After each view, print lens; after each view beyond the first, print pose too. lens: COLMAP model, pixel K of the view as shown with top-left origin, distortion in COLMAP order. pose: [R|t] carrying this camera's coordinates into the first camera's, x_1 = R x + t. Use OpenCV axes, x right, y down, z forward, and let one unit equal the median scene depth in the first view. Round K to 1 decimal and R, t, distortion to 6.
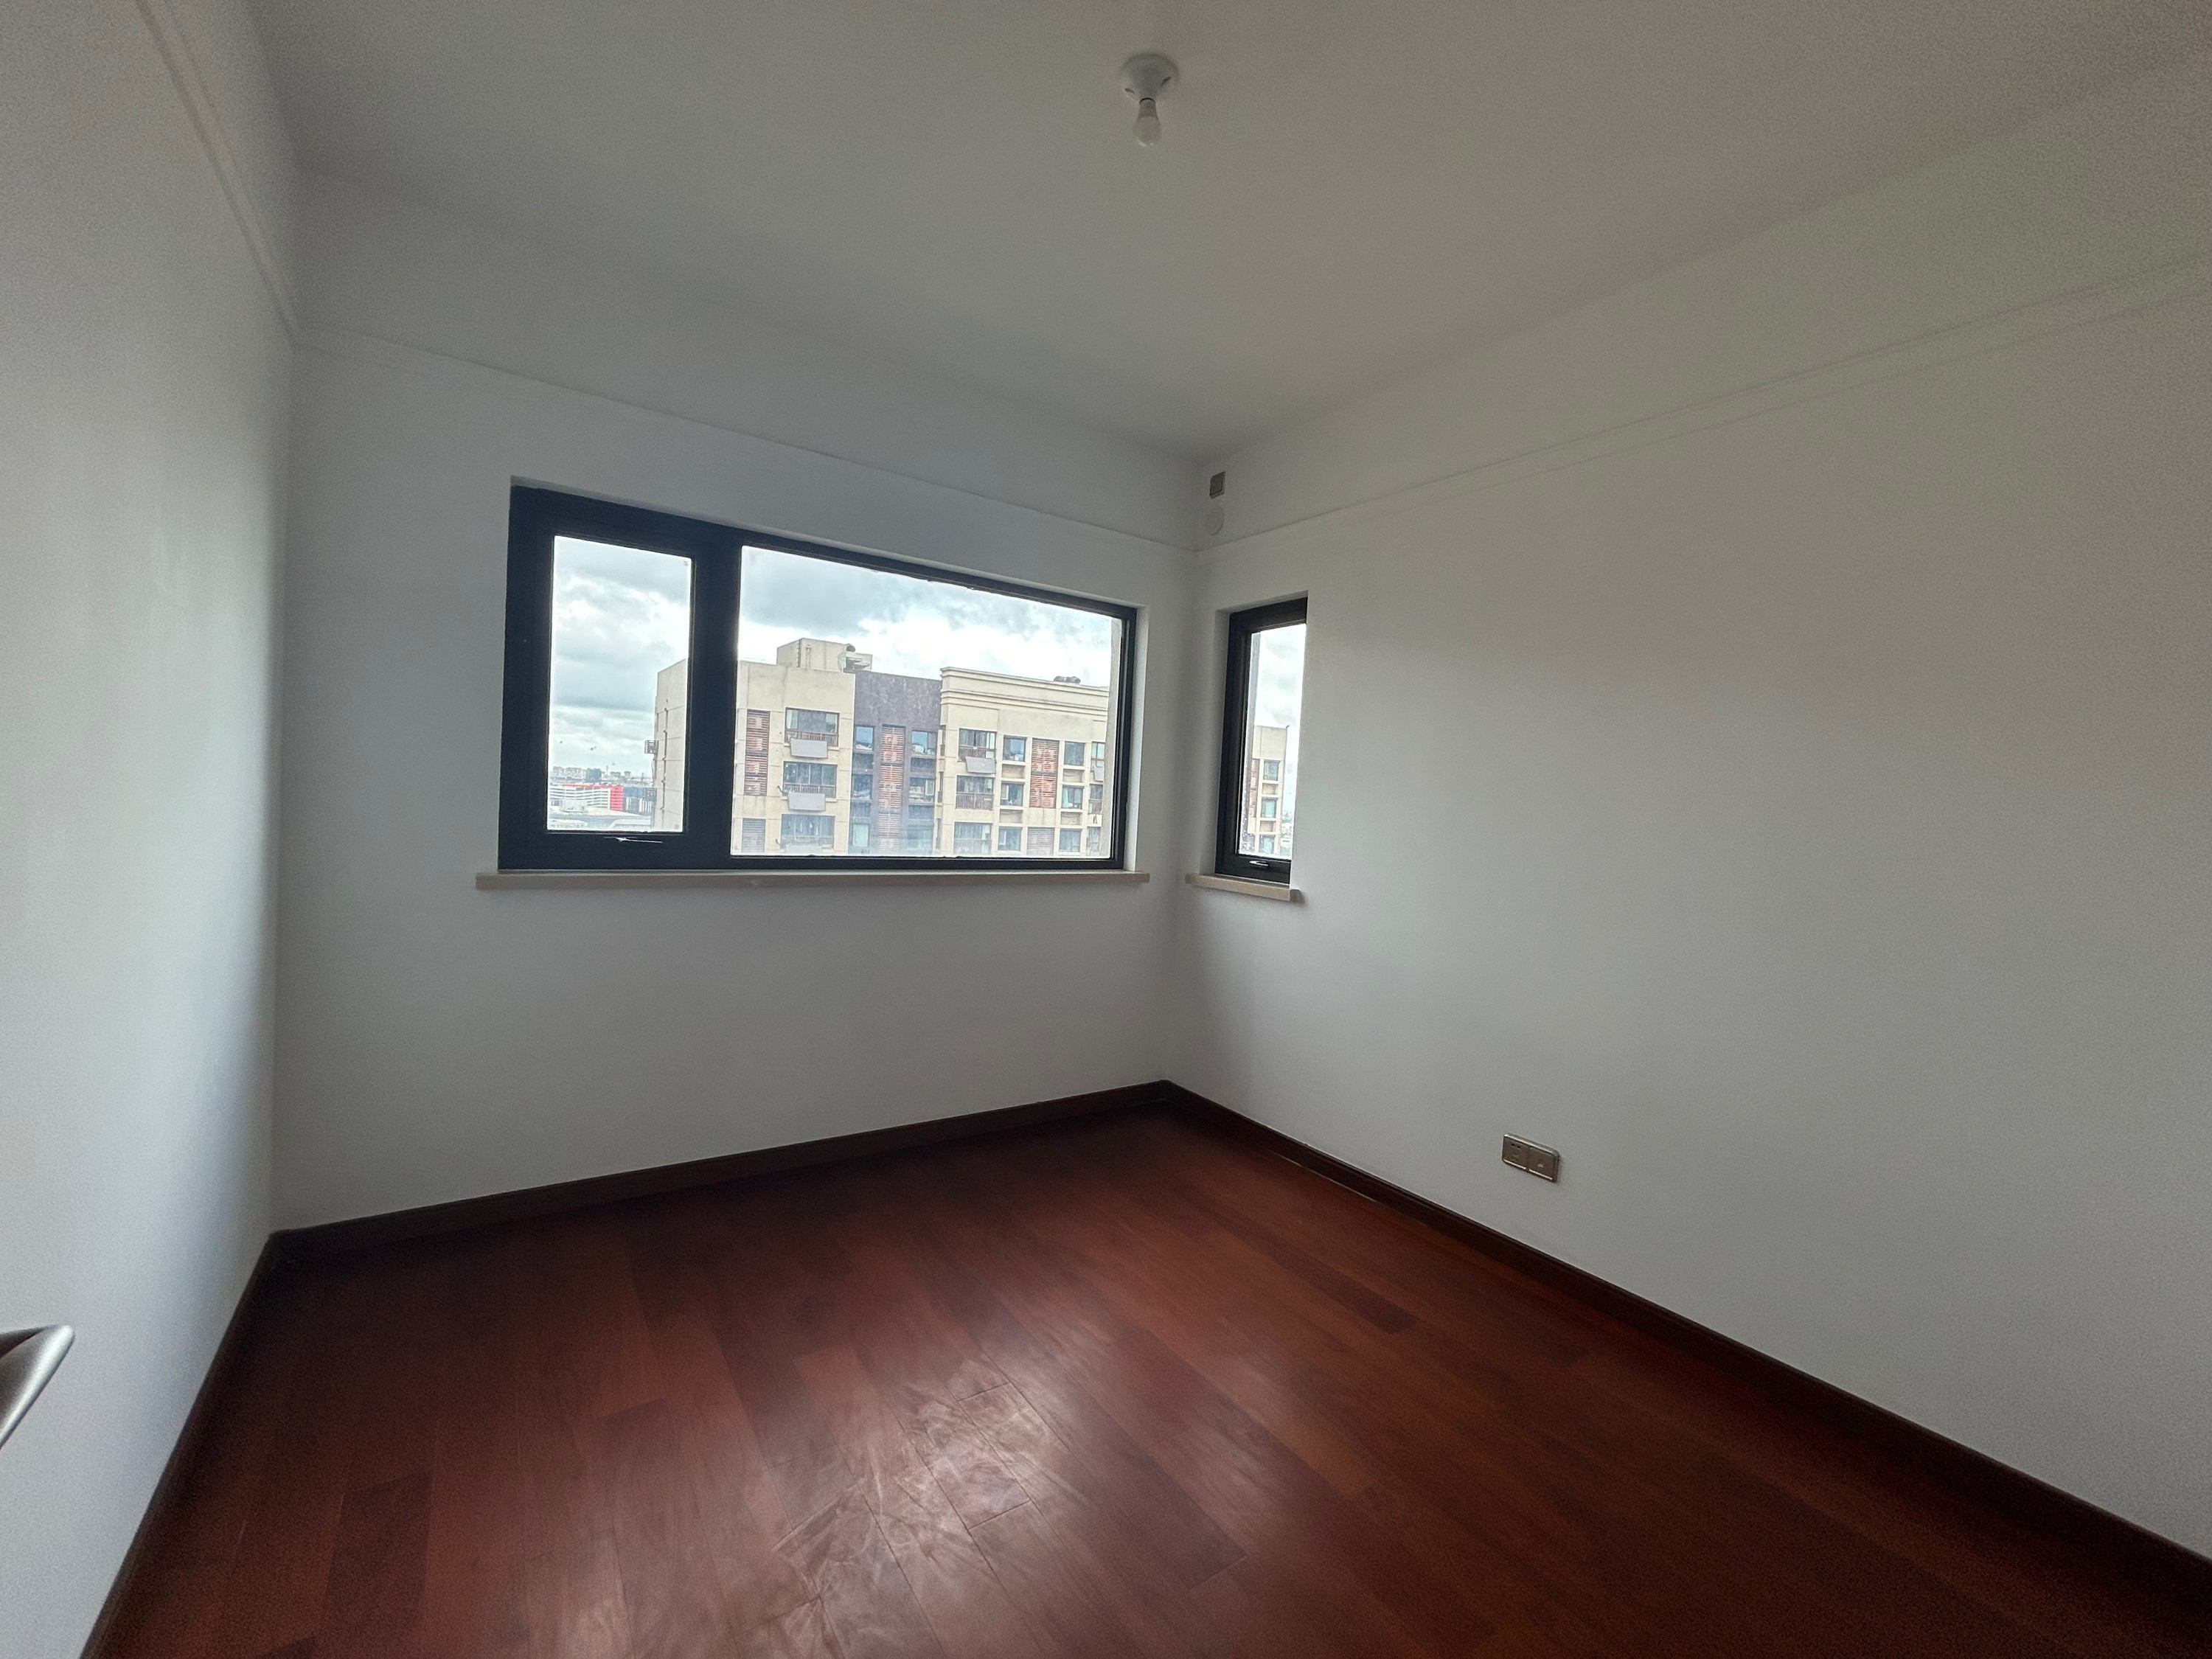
lens RADIAL K [[903.3, 0, 1106.0], [0, 903.3, 829.5], [0, 0, 1]] dist [0.000764, 0.000021]
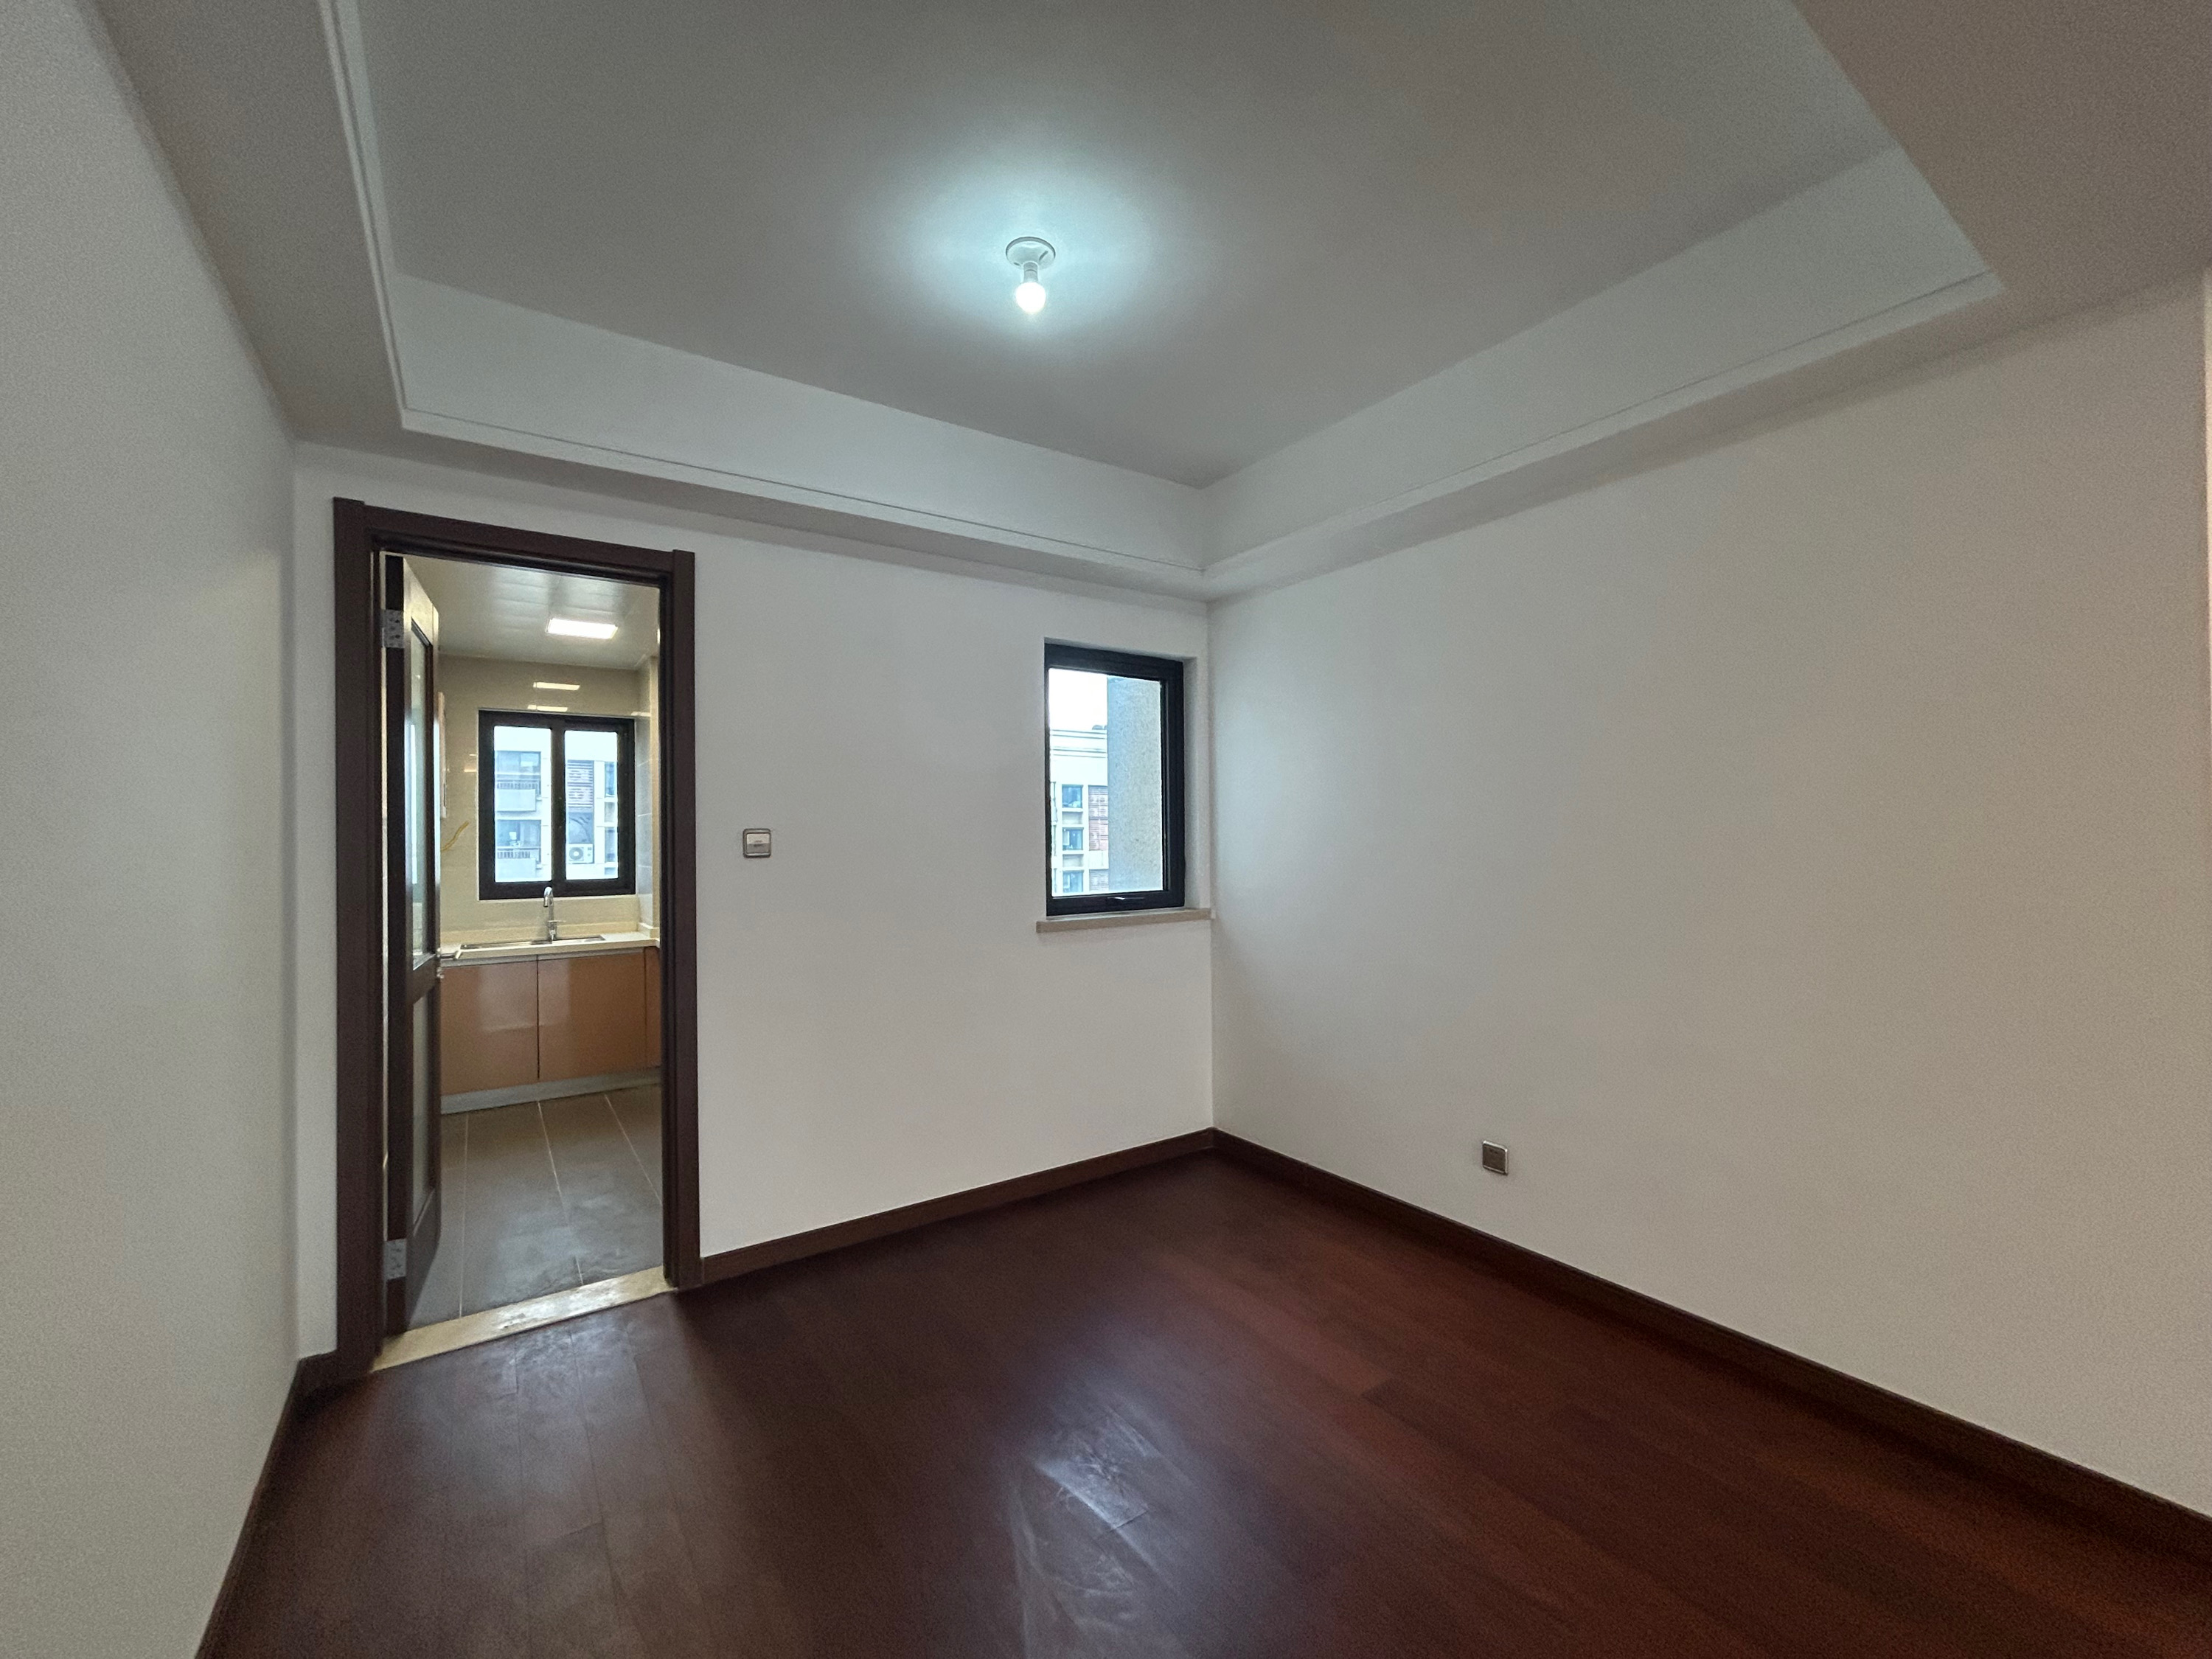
lens RADIAL K [[903.3, 0, 1106.0], [0, 903.3, 829.5], [0, 0, 1]] dist [0.000764, 0.000021]
pose [[0.996894, -0.069085, 0.037823, -0.104028], [0.070628, 0.996655, -0.041115, -0.004156], [-0.034856, 0.043658, 0.998438, -0.060495]]
